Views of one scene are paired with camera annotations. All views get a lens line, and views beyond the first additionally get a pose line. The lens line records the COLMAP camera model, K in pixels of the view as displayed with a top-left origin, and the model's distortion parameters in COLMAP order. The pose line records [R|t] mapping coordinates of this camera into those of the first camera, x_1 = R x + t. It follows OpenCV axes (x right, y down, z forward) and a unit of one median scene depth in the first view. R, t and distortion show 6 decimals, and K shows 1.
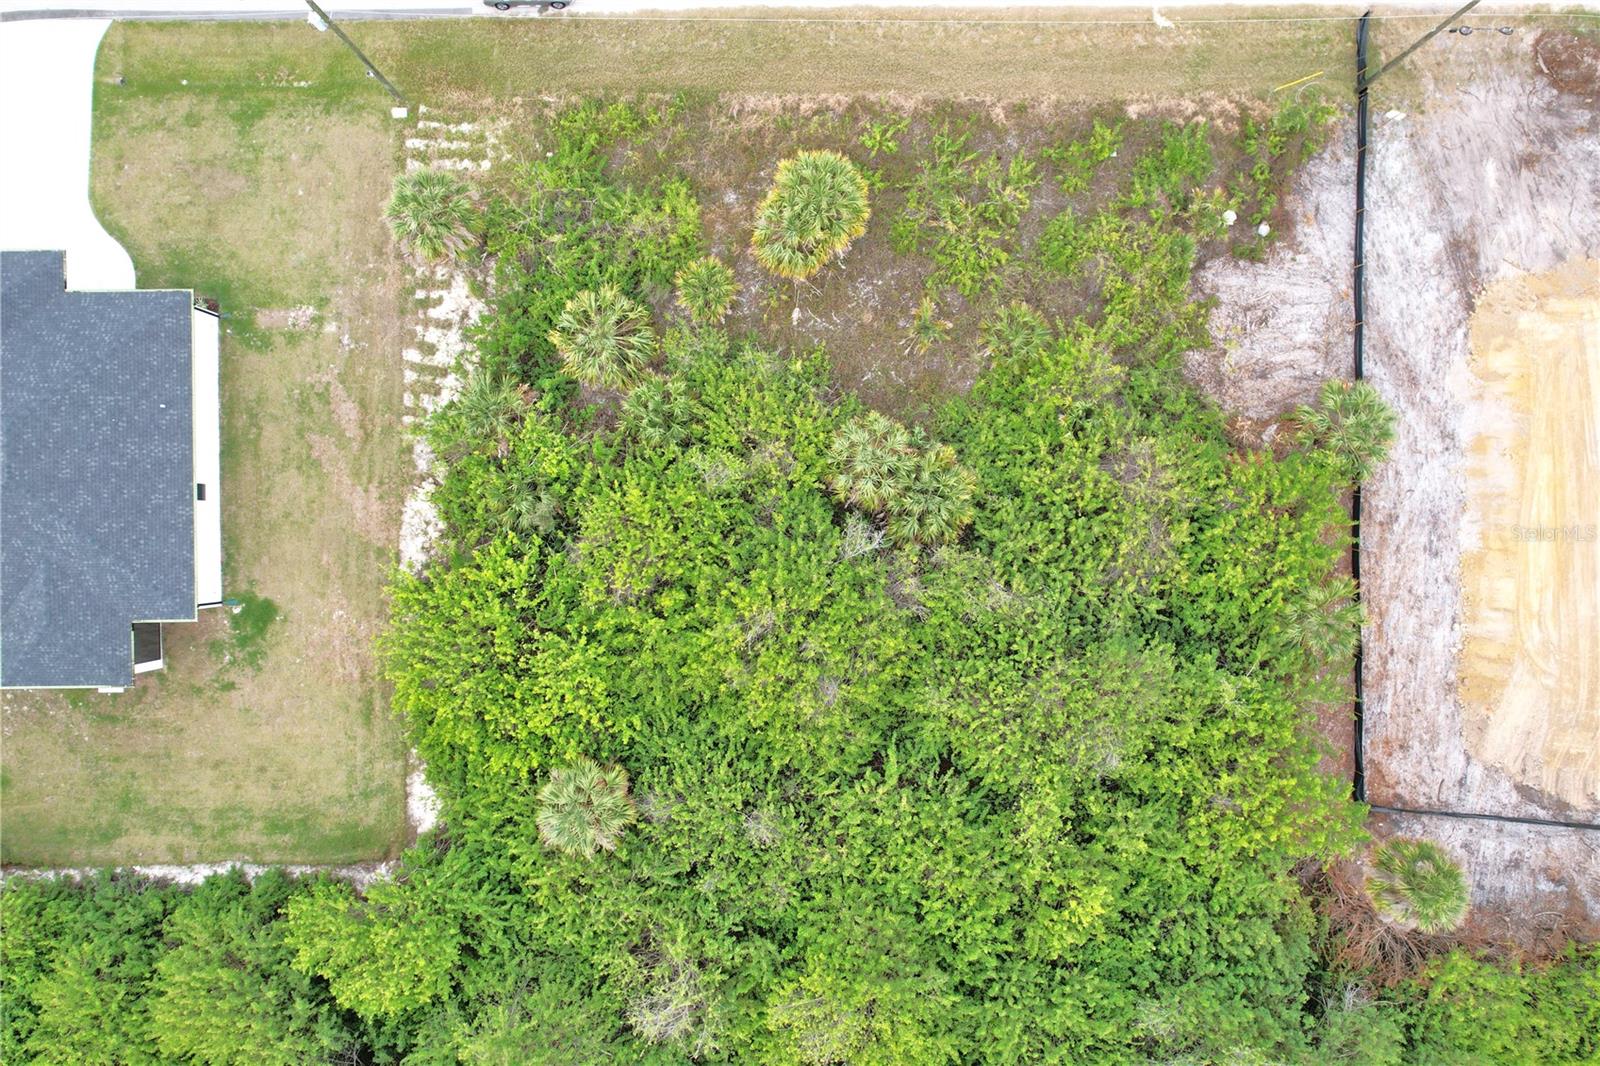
lens RADIAL K [[1064.6, 0, 808.2], [0, 1064.6, 520.0], [0, 0, 1]] dist [-0.059493, 0.070204]
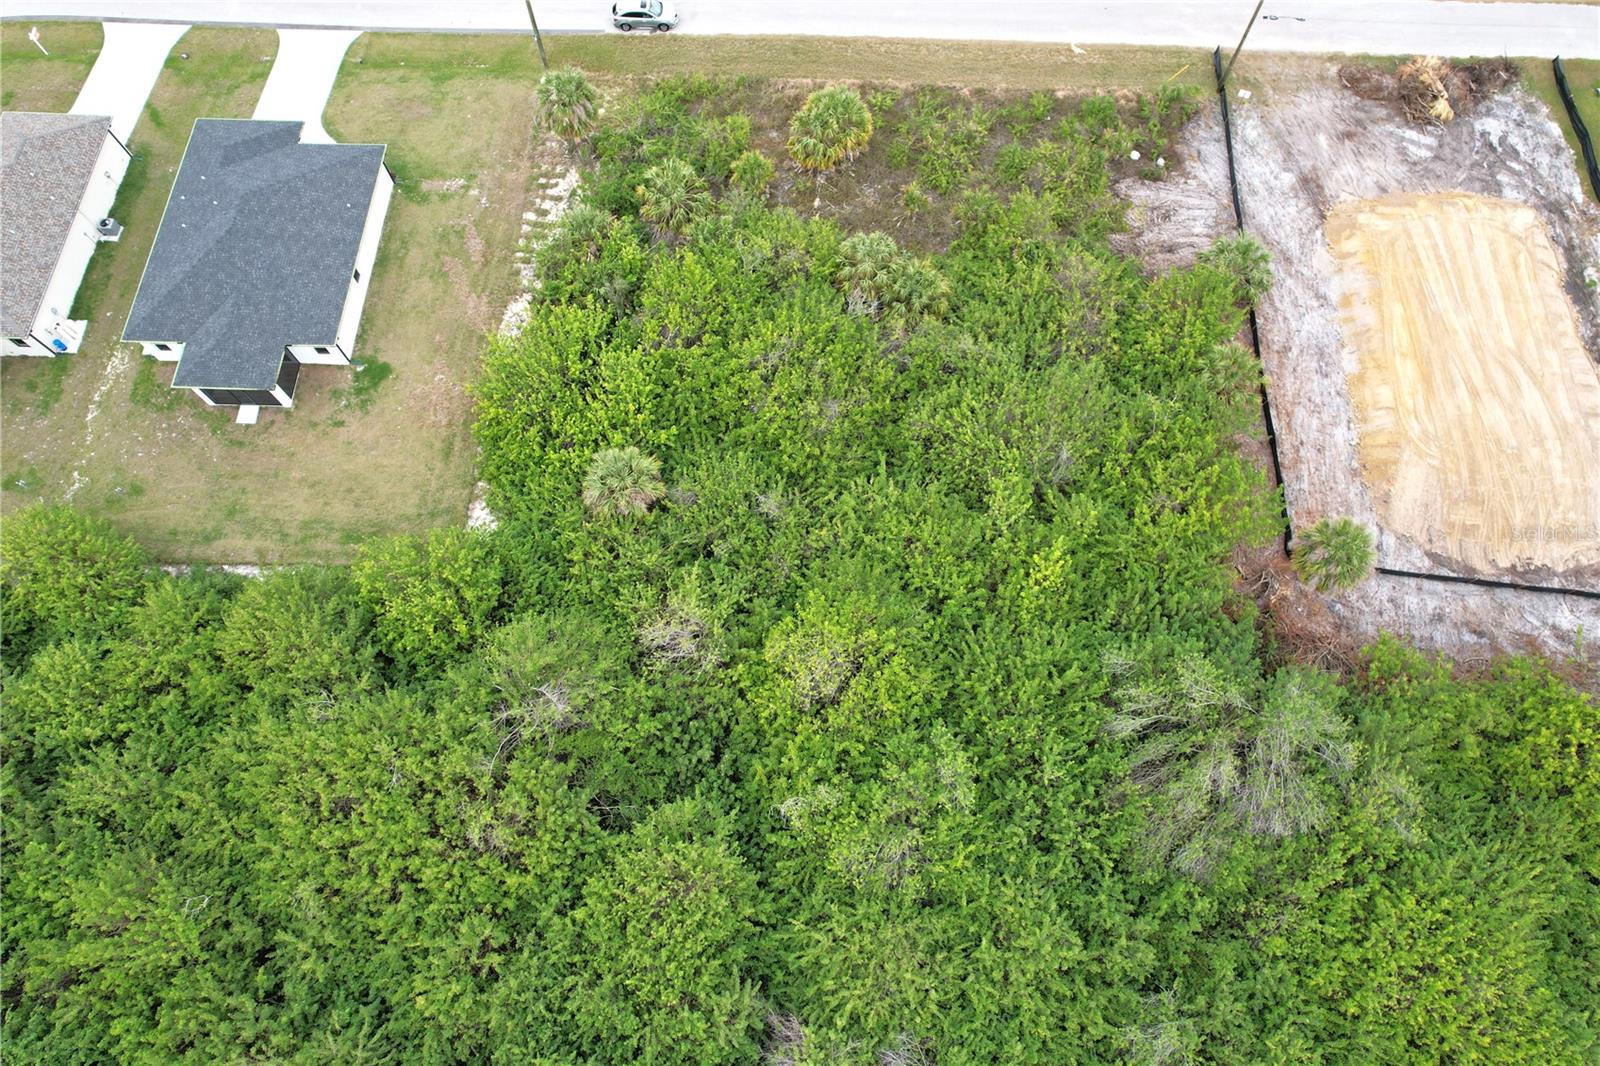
lens RADIAL K [[1064.6, 0, 805.1], [0, 1064.6, 531.8], [0, 0, 1]] dist [-0.059493, 0.070204]
pose [[0.998924, 0.039570, -0.024179, 0.022596], [-0.045942, 0.915335, -0.400064, 0.731933], [0.006302, 0.400745, 0.916168, -0.066034]]
